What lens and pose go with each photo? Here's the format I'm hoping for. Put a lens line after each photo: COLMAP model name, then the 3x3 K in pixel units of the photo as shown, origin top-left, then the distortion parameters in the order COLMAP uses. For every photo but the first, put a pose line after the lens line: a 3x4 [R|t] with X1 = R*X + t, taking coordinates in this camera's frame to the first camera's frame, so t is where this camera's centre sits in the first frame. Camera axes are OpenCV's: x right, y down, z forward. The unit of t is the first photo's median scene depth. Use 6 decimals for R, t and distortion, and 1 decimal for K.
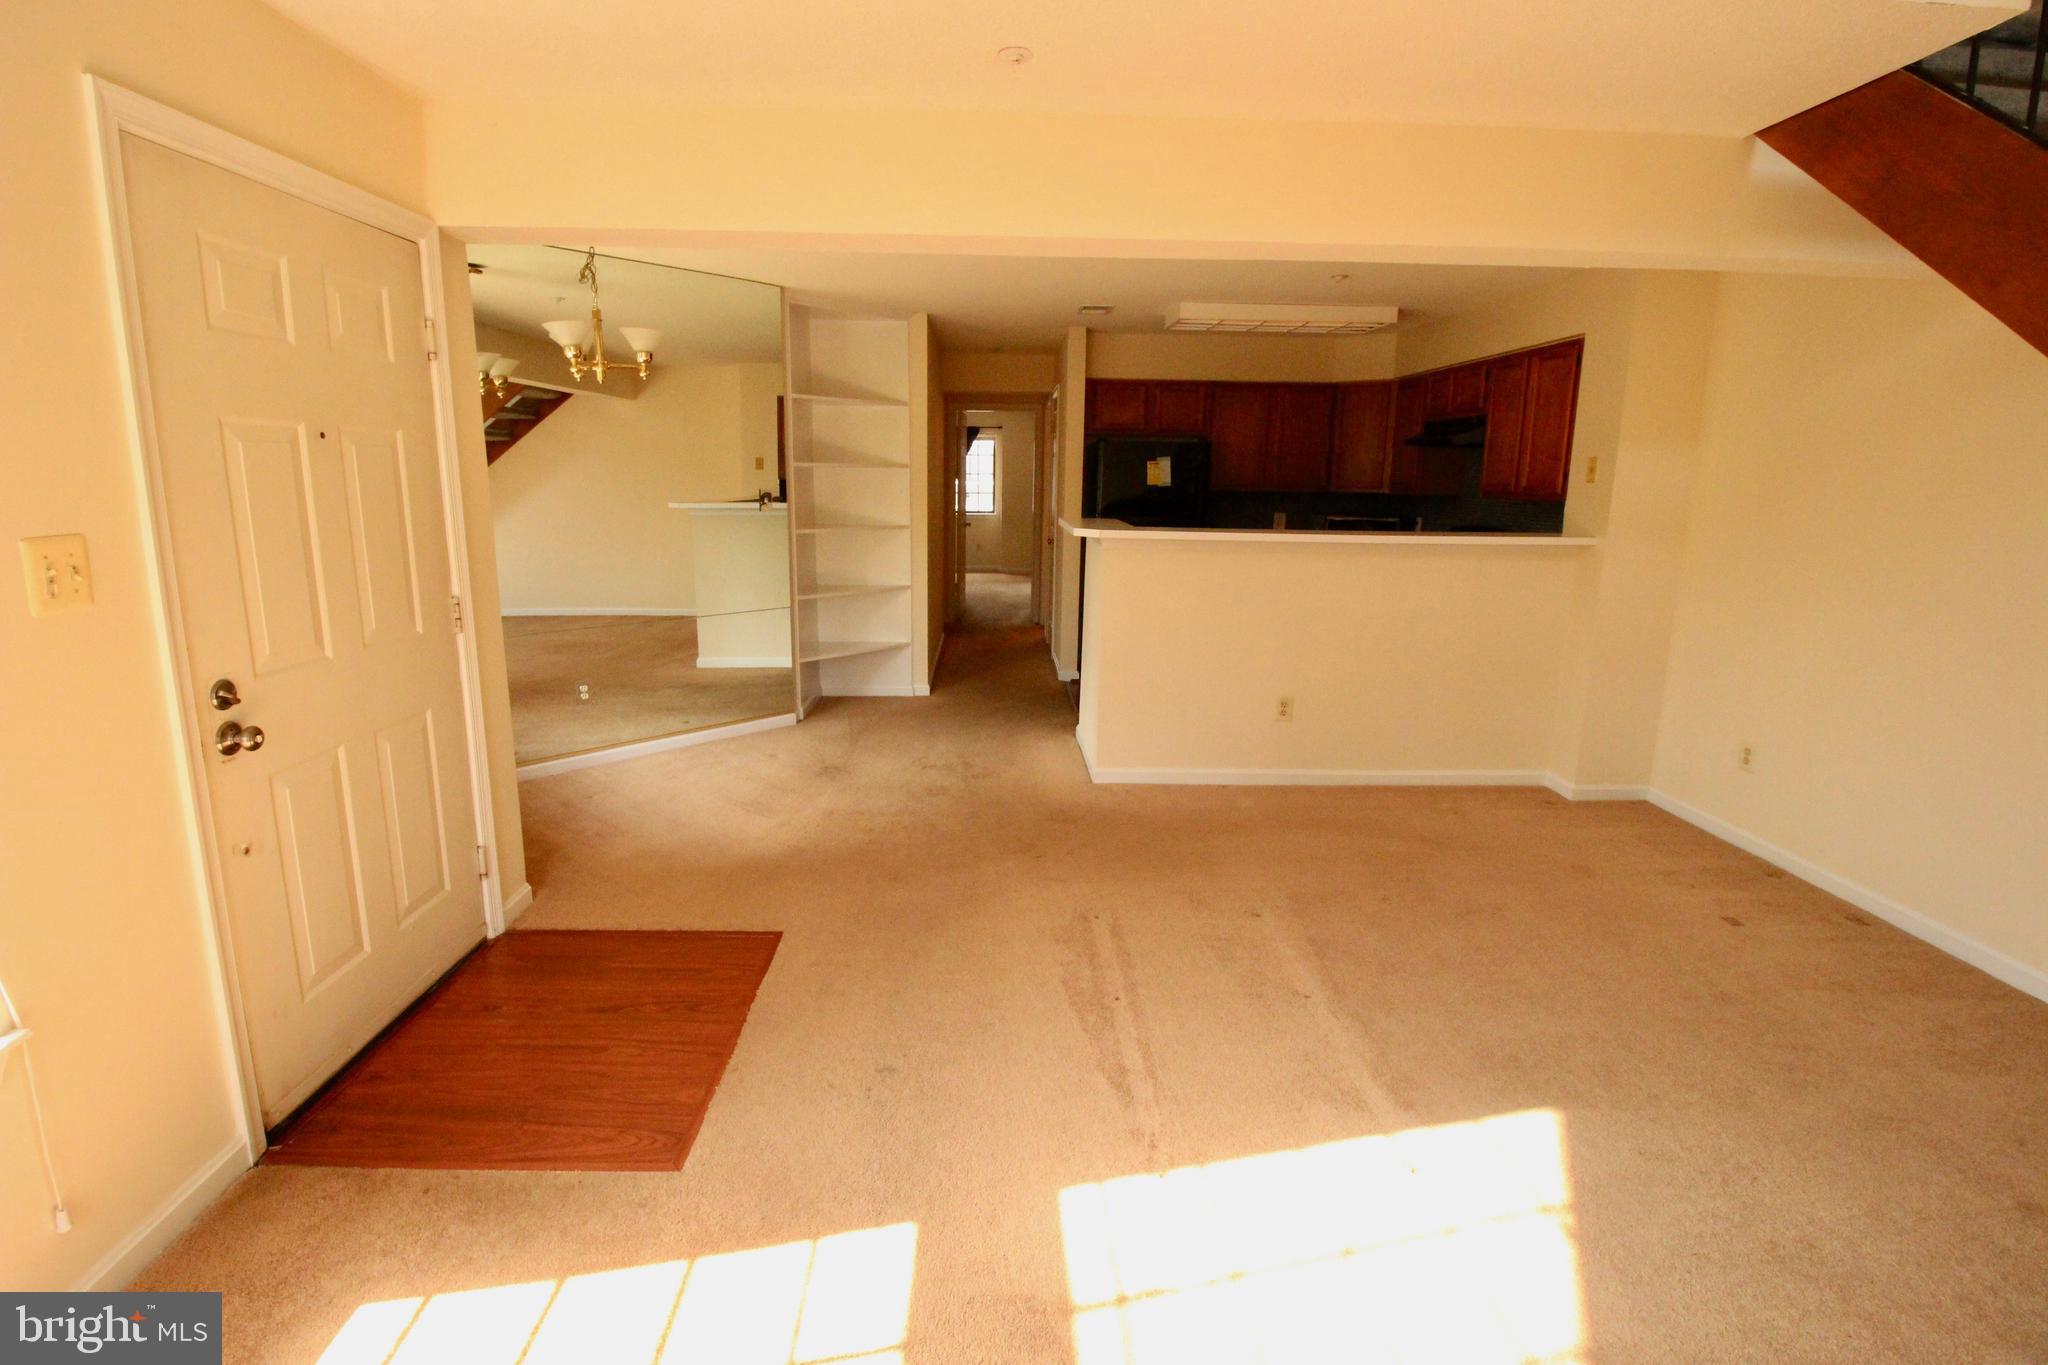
lens RADIAL K [[950.2, 0, 1018.1], [0, 950.2, 634.8], [0, 0, 1]] dist [-0.025490, 0.009165]
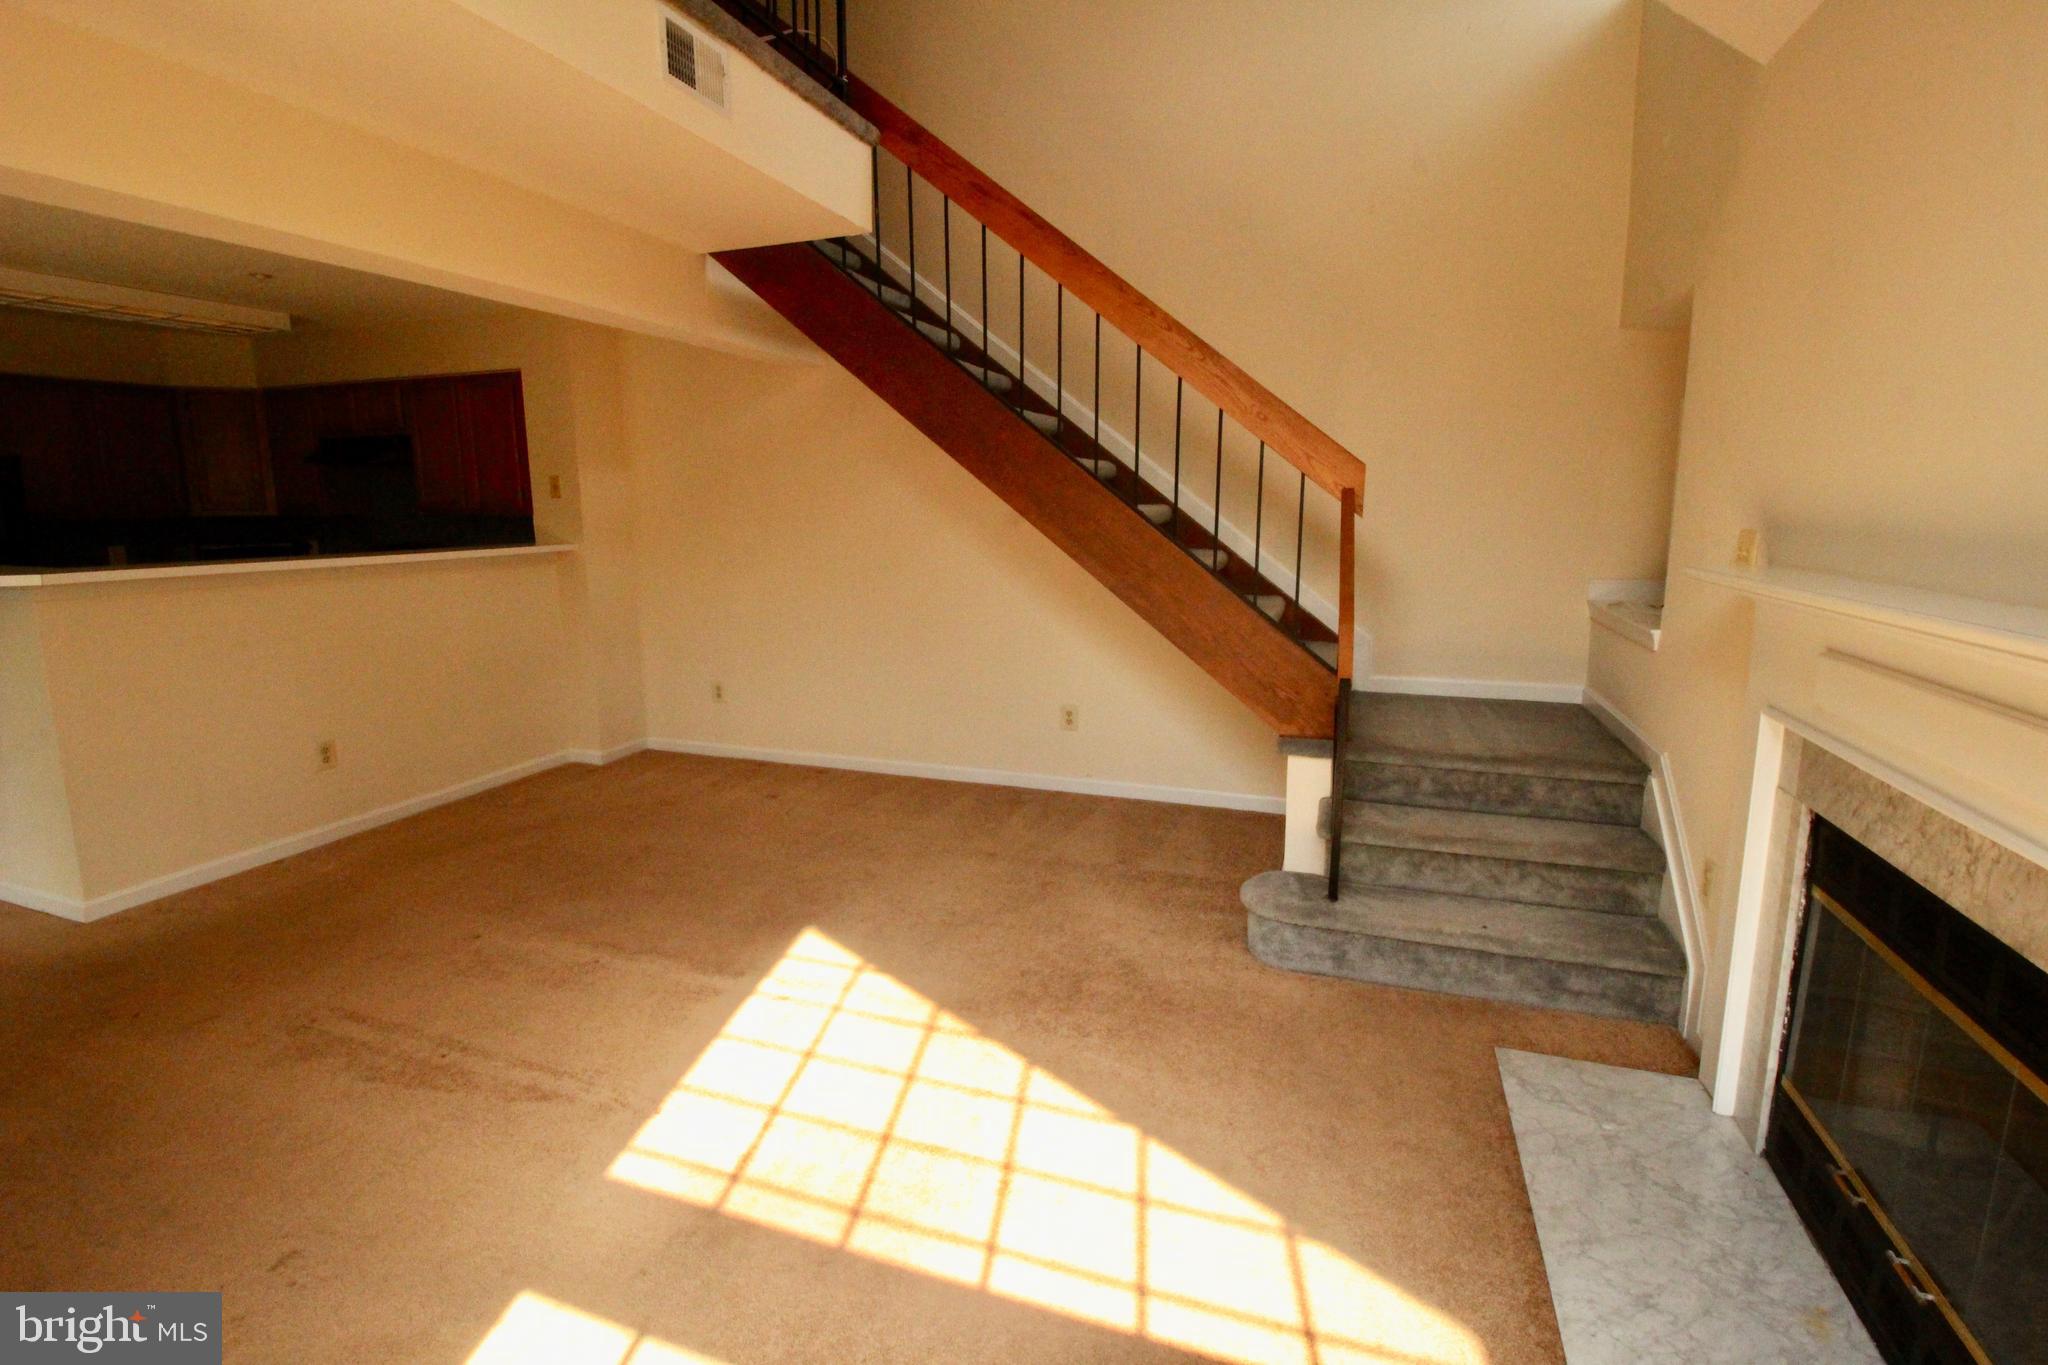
lens RADIAL K [[950.2, 0, 1018.1], [0, 950.2, 634.8], [0, 0, 1]] dist [-0.025490, 0.009165]
pose [[0.359450, -0.146843, 0.921538, -0.300179], [0.163458, 0.982181, 0.092749, -0.009810], [-0.918737, 0.117294, 0.377048, 0.052110]]
